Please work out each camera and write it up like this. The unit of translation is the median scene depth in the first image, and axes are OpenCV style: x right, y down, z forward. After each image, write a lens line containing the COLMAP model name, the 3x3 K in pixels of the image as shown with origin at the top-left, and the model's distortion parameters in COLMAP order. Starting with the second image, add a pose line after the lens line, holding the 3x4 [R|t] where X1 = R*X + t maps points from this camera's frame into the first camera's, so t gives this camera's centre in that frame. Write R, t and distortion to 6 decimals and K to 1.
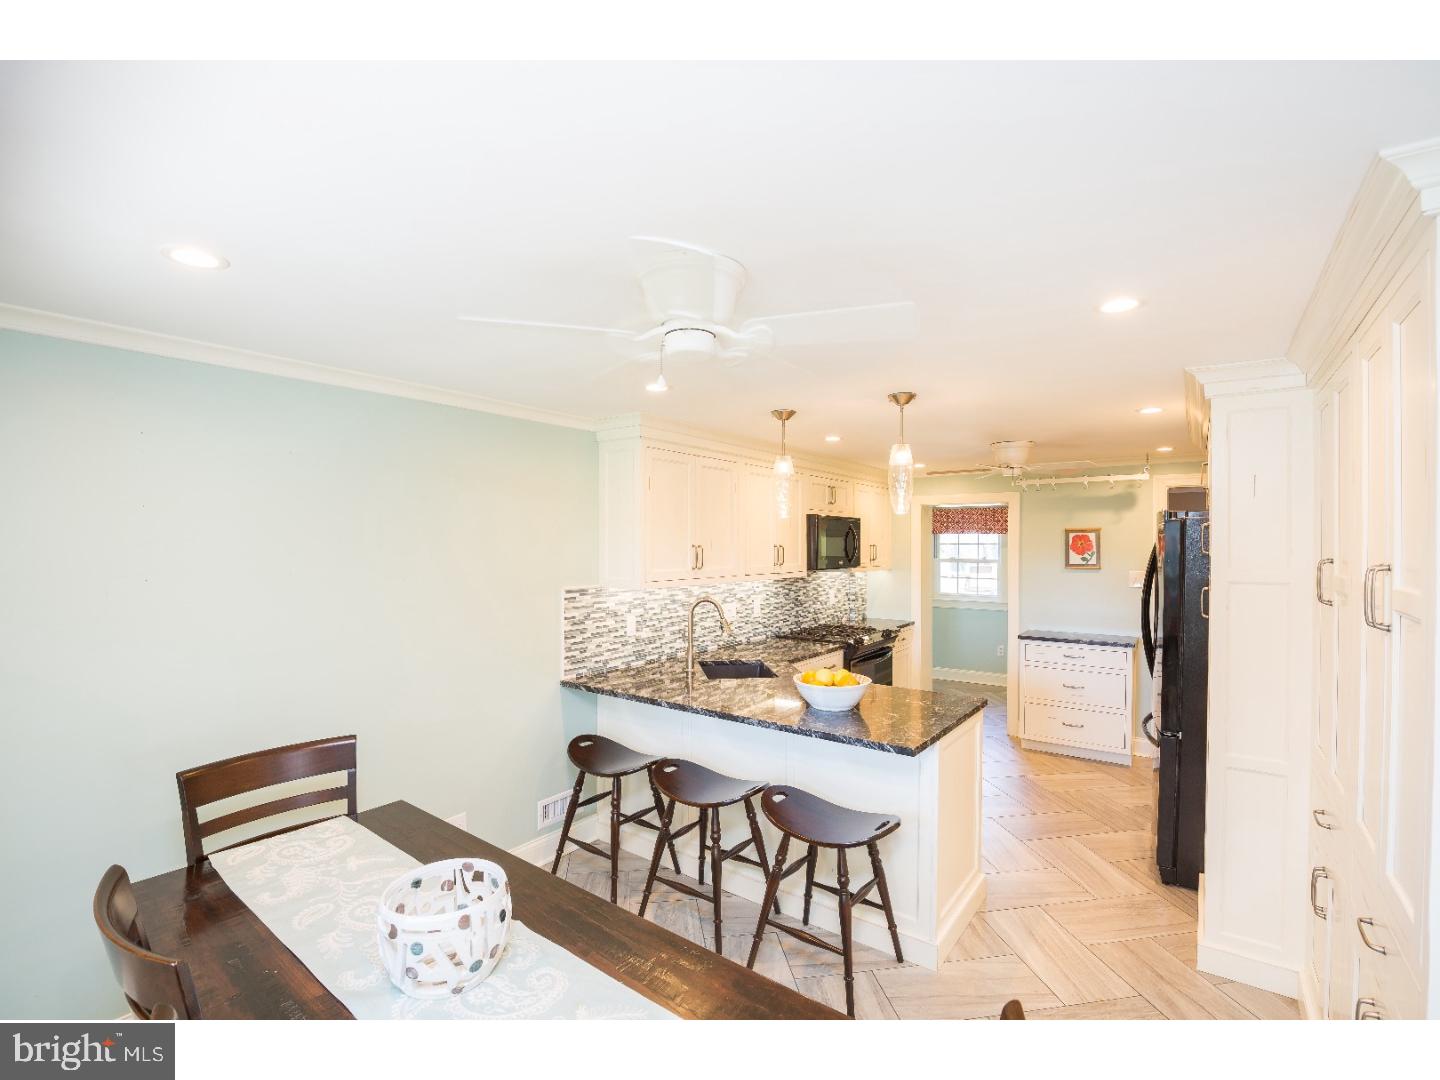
lens RADIAL K [[651.5, 0, 714.0], [0, 651.5, 544.4], [0, 0, 1]] dist [-0.024699, 0.003140]
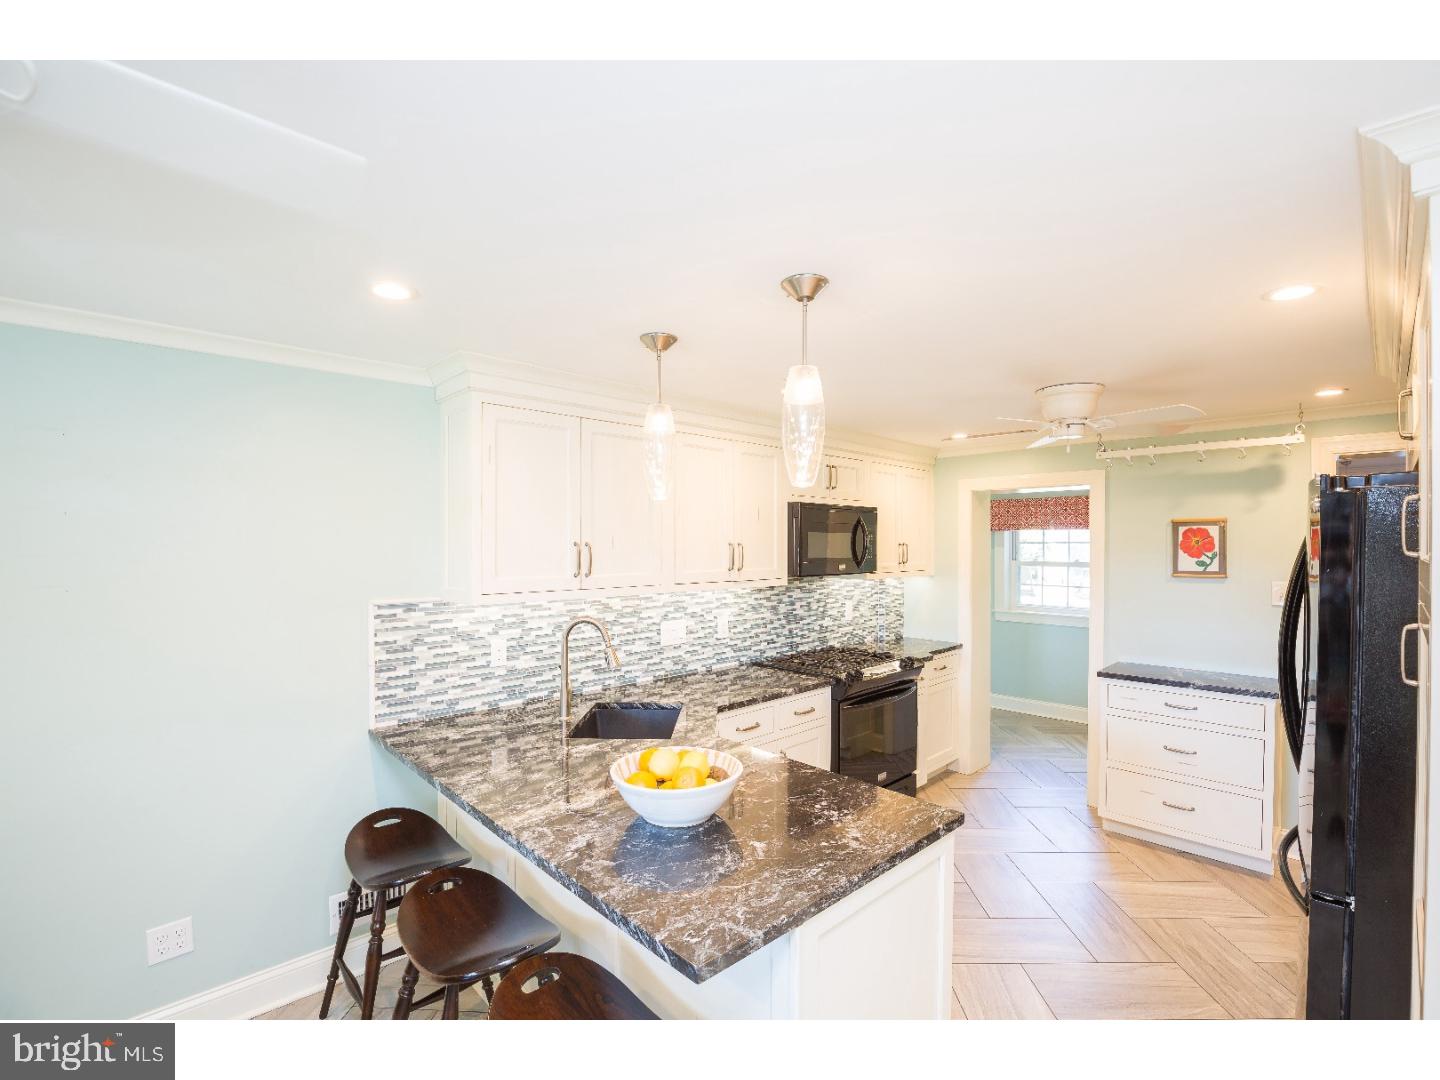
lens RADIAL K [[651.5, 0, 722.4], [0, 651.5, 545.0], [0, 0, 1]] dist [-0.024699, 0.003140]
pose [[0.986750, 0.001942, -0.162238, 0.192065], [-0.001458, 0.999994, 0.003106, 0.001221], [0.162243, -0.002829, 0.986747, 0.256056]]
